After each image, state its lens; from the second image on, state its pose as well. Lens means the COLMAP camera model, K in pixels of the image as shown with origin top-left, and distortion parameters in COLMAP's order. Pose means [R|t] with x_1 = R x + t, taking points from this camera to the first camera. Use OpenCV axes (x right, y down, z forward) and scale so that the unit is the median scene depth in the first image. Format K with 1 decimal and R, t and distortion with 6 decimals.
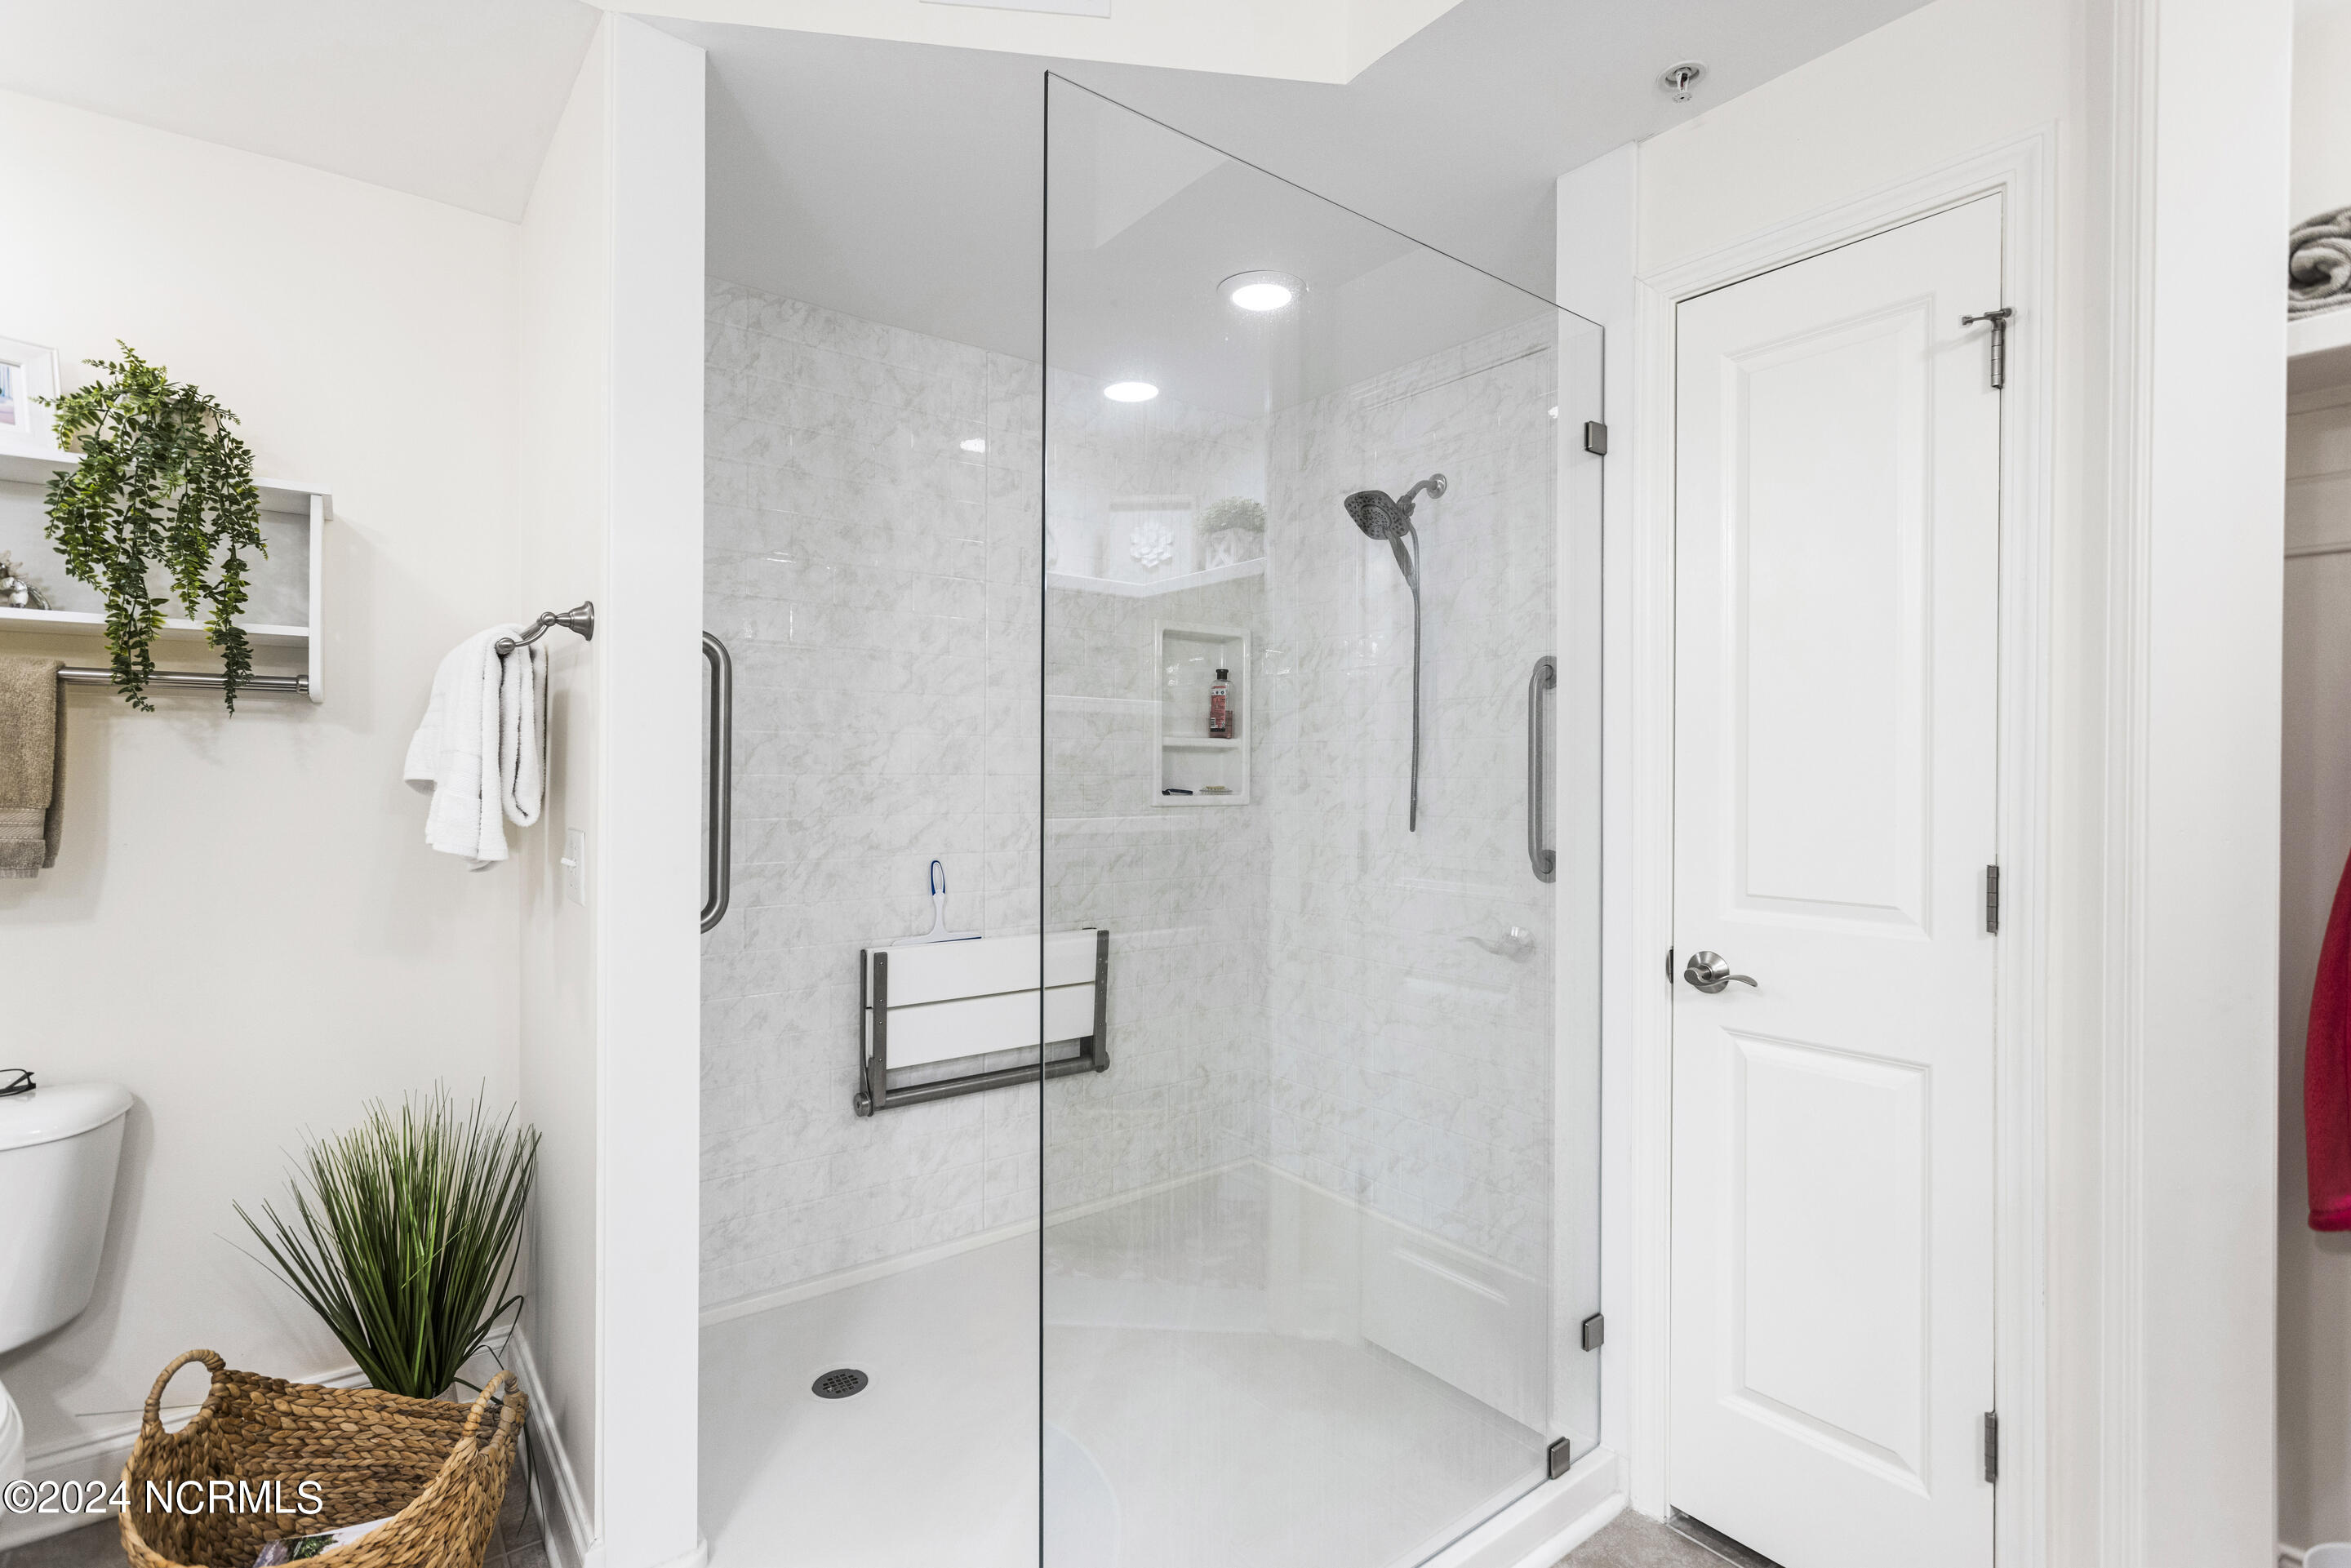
lens RADIAL K [[1110.8, 0, 1176.2], [0, 1110.8, 782.3], [0, 0, 1]] dist [0.001990, 0.000992]
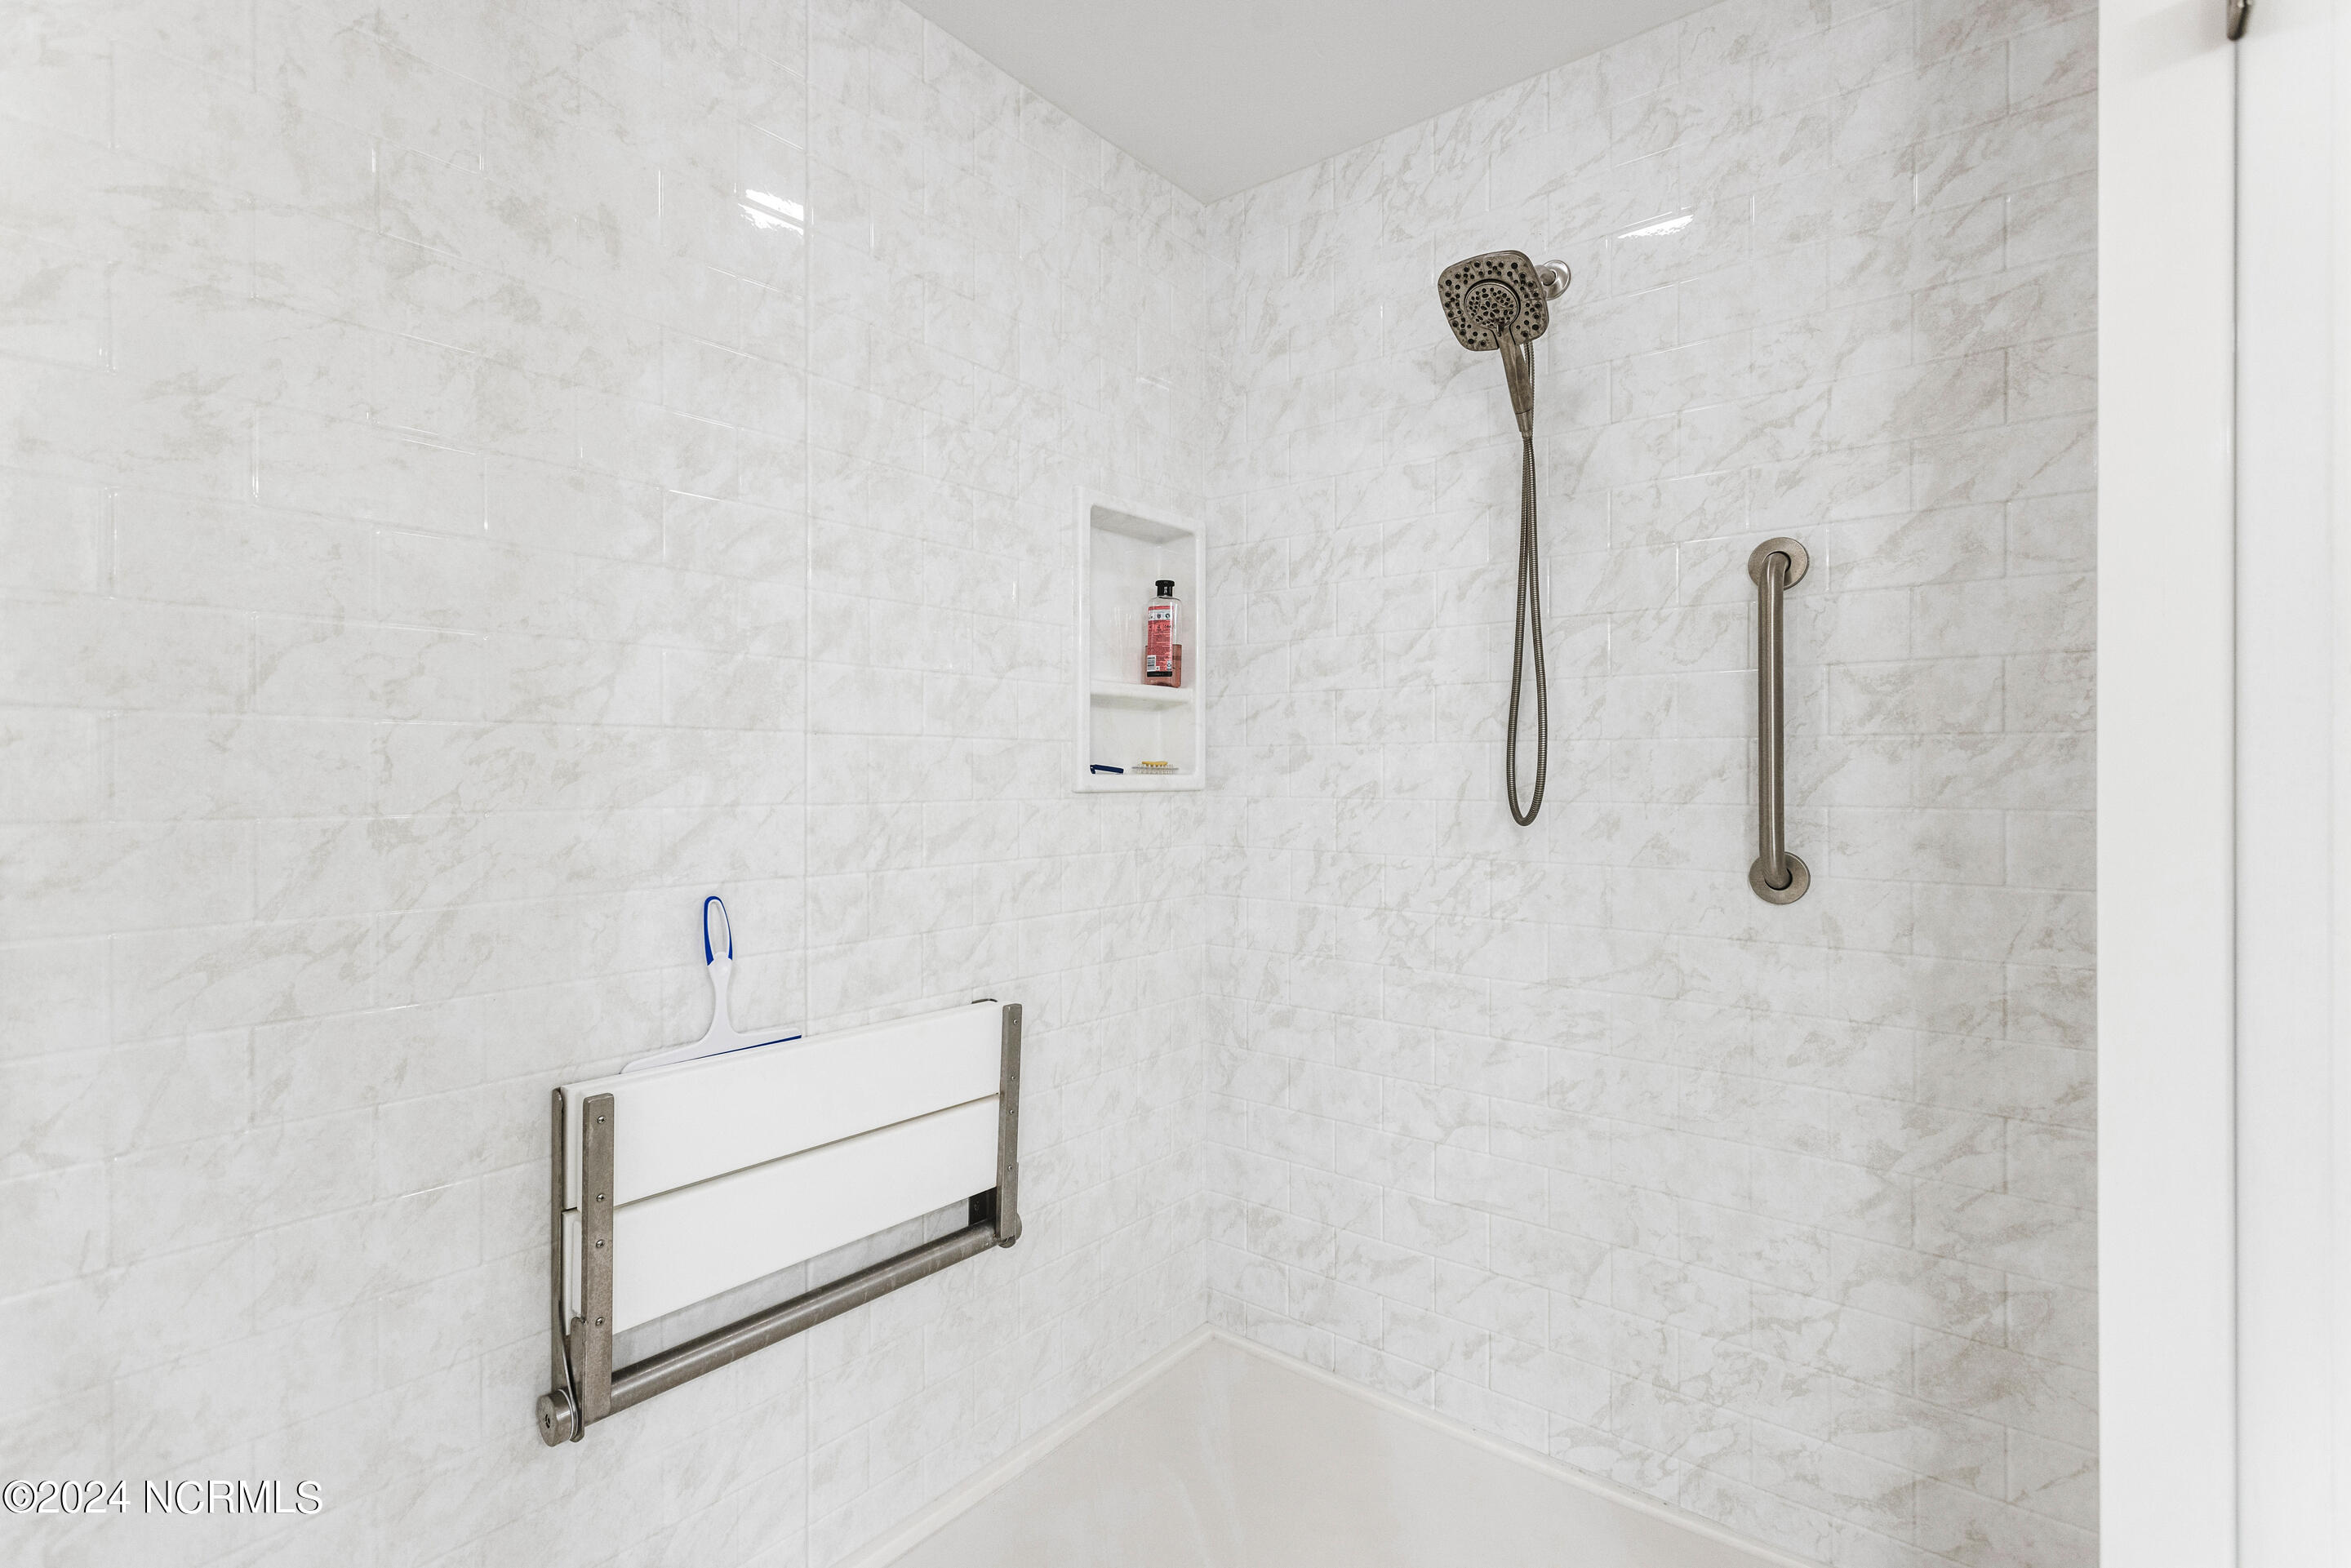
lens RADIAL K [[1110.8, 0, 1175.7], [0, 1110.8, 777.4], [0, 0, 1]] dist [0.001990, 0.000992]
pose [[0.971866, -0.005169, 0.235477, -0.124187], [0.006030, 0.999977, -0.002940, 0.017517], [-0.235456, 0.004277, 0.971876, 0.432836]]
